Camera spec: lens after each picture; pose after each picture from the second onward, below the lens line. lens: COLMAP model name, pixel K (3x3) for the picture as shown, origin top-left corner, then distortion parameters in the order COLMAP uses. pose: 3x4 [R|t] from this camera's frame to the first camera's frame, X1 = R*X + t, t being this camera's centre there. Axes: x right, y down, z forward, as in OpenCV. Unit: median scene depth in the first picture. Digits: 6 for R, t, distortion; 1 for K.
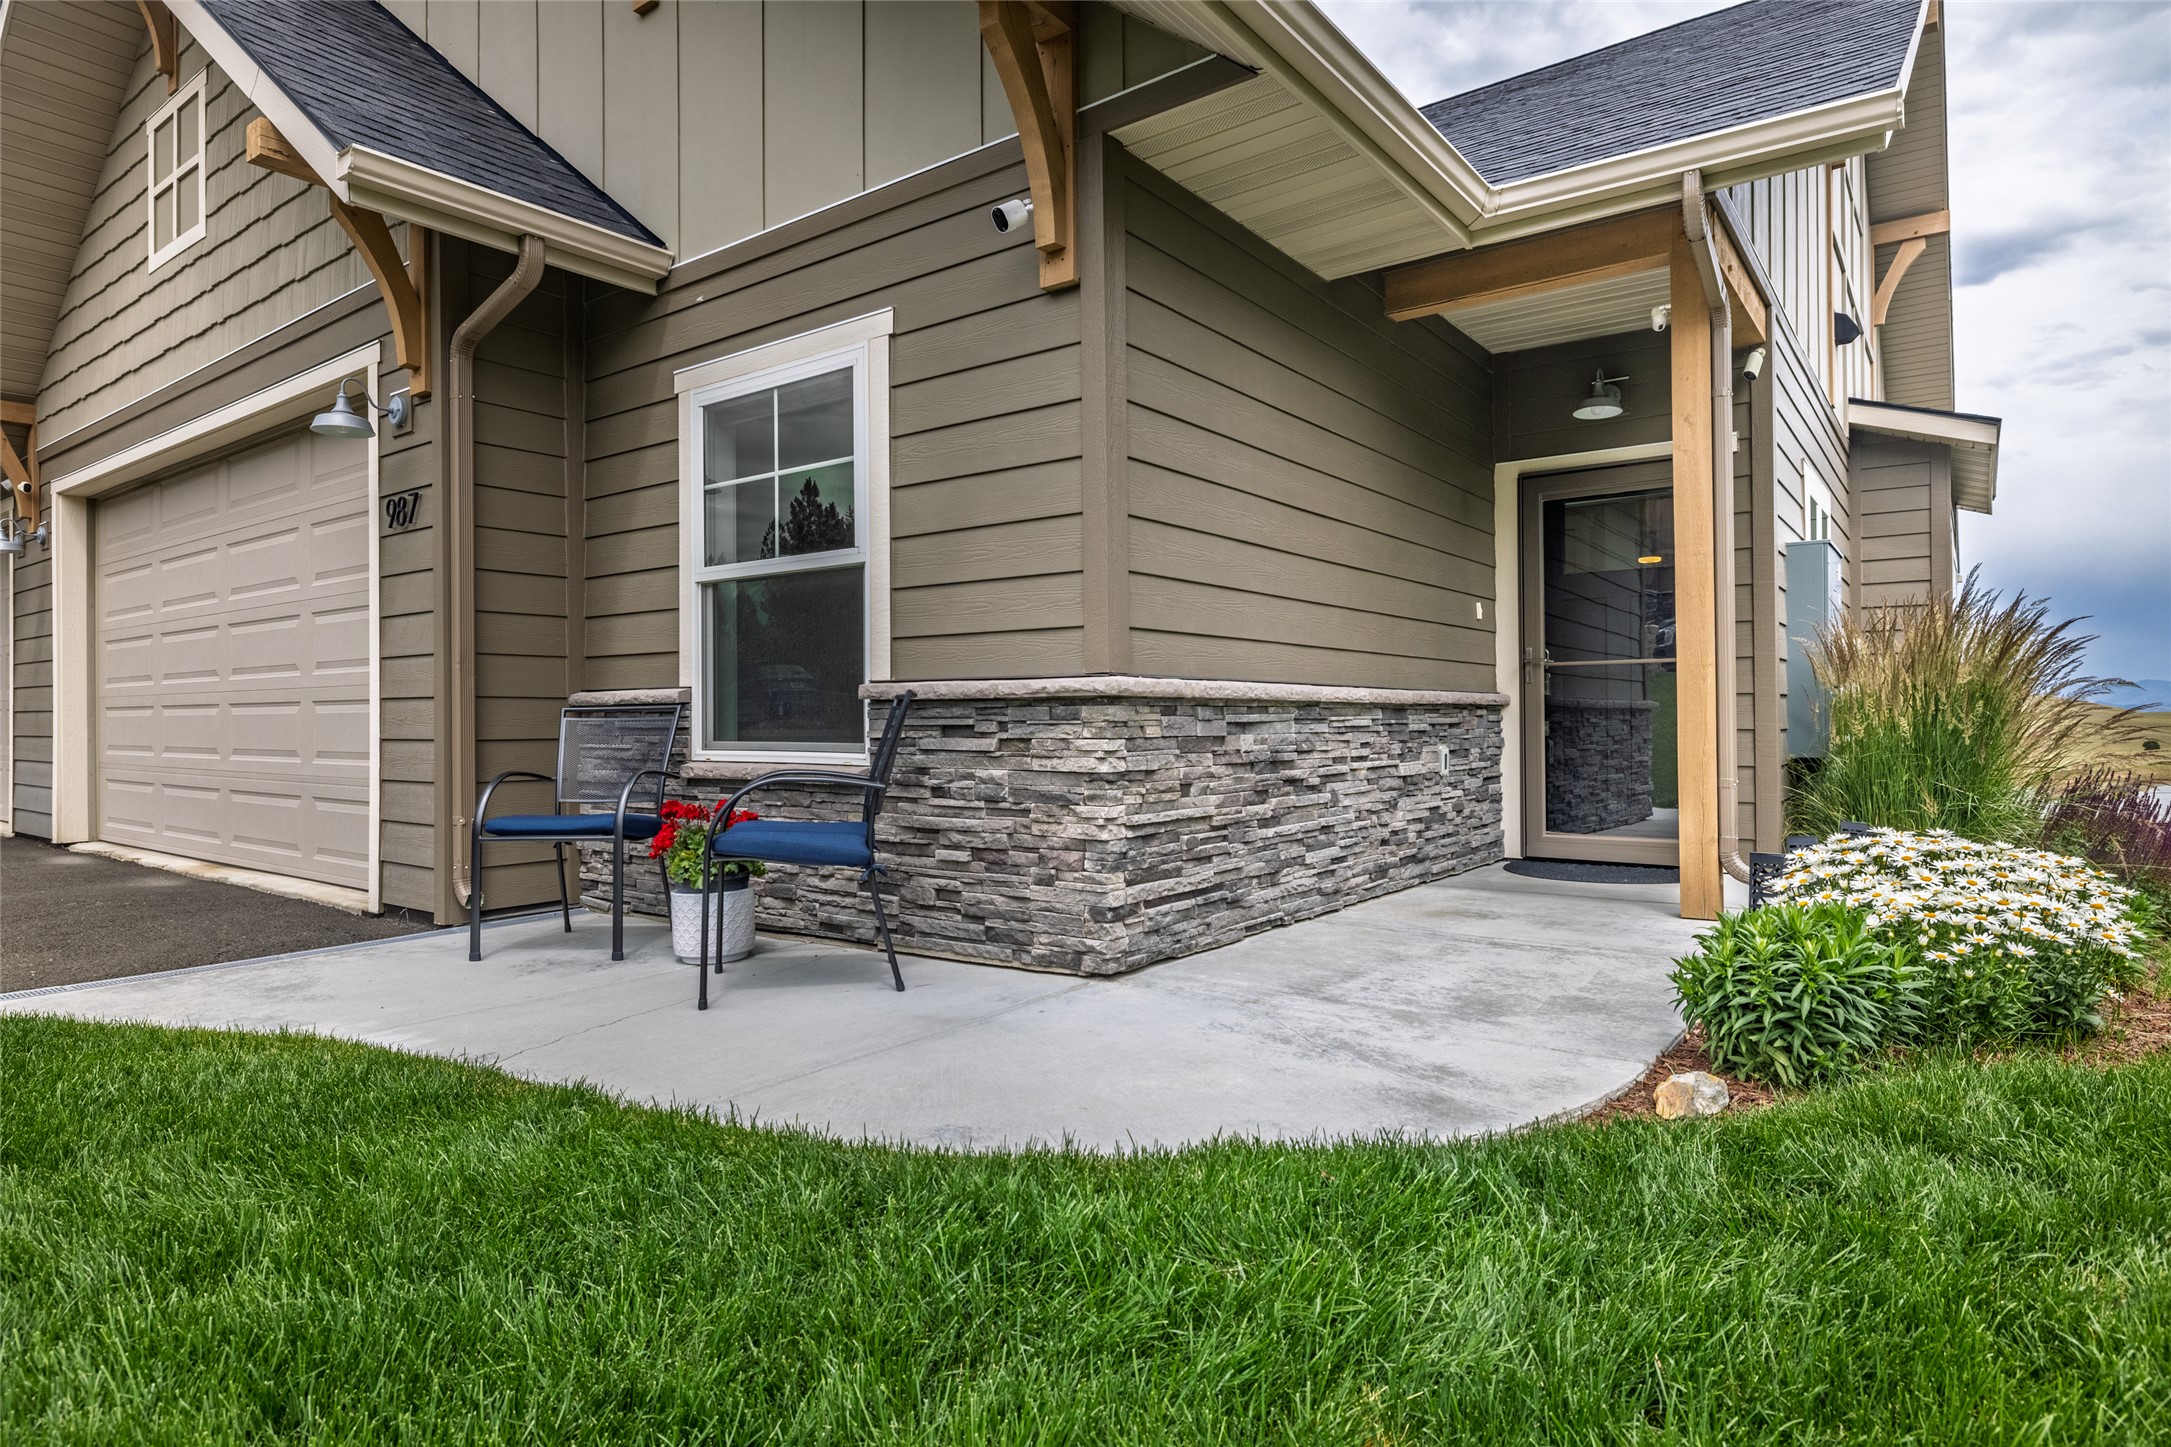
lens RADIAL K [[1196.3, 0, 1075.2], [0, 1196.3, 718.9], [0, 0, 1]] dist [-0.001132, -0.000912]
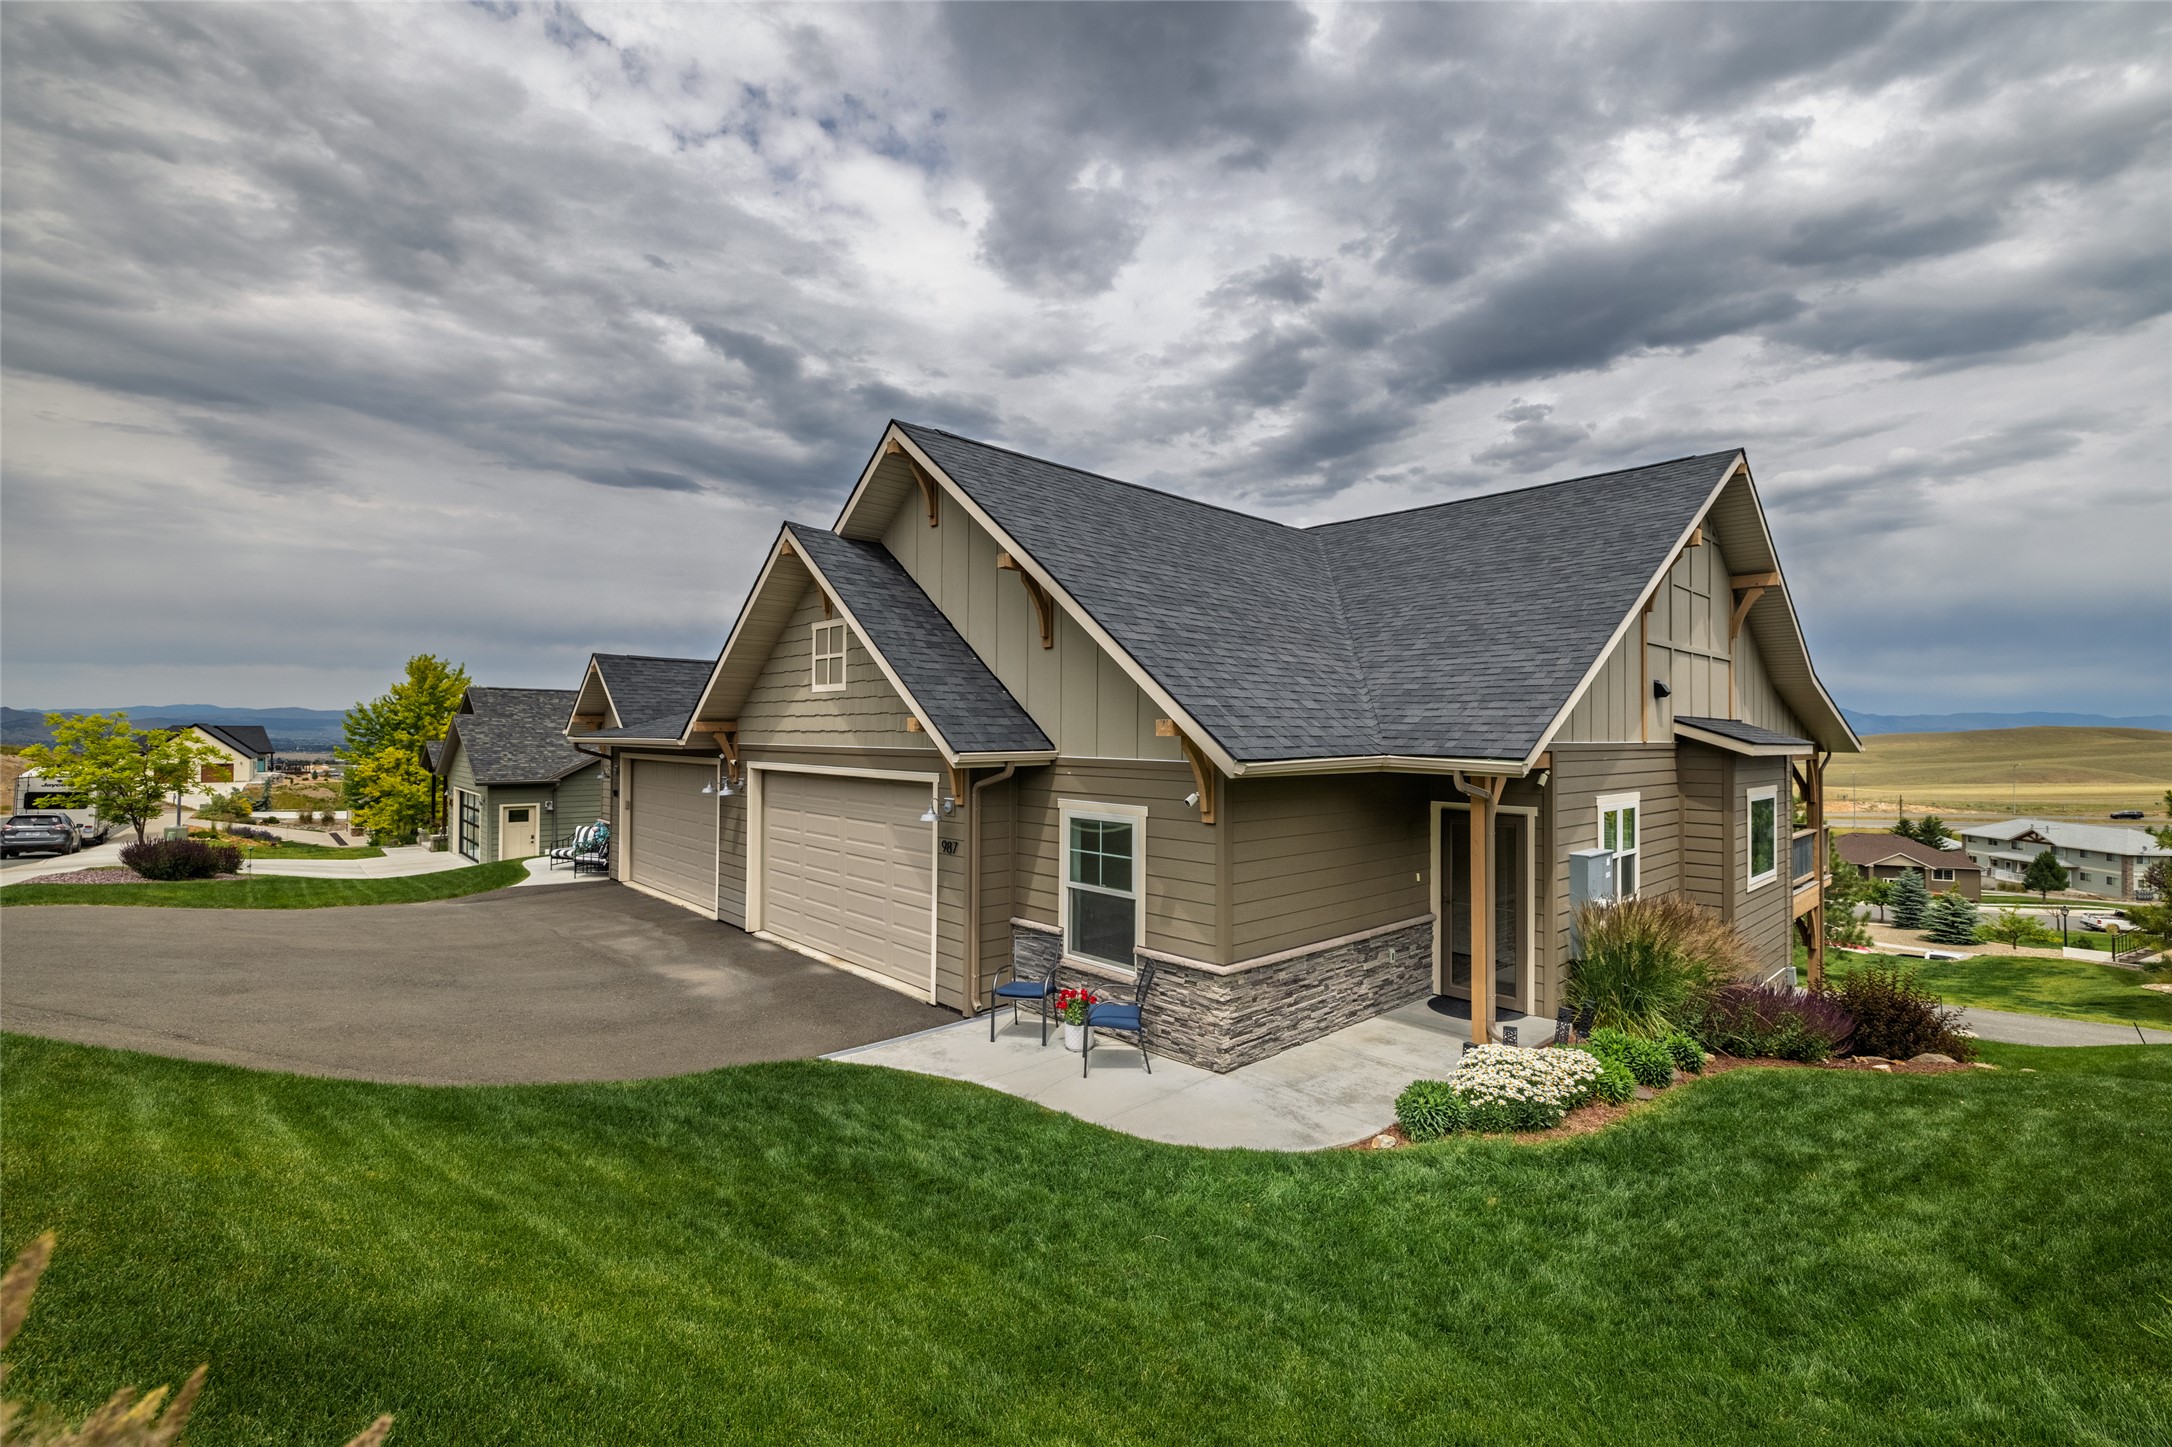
lens RADIAL K [[916.7, 0, 1101.0], [0, 916.7, 731.2], [0, 0, 1]] dist [-0.001376, -0.001221]
pose [[0.985824, 0.010858, -0.167431, 0.082603], [-0.013088, 0.999840, -0.012219, -0.472741], [0.167271, 0.014237, 0.985808, -1.005649]]
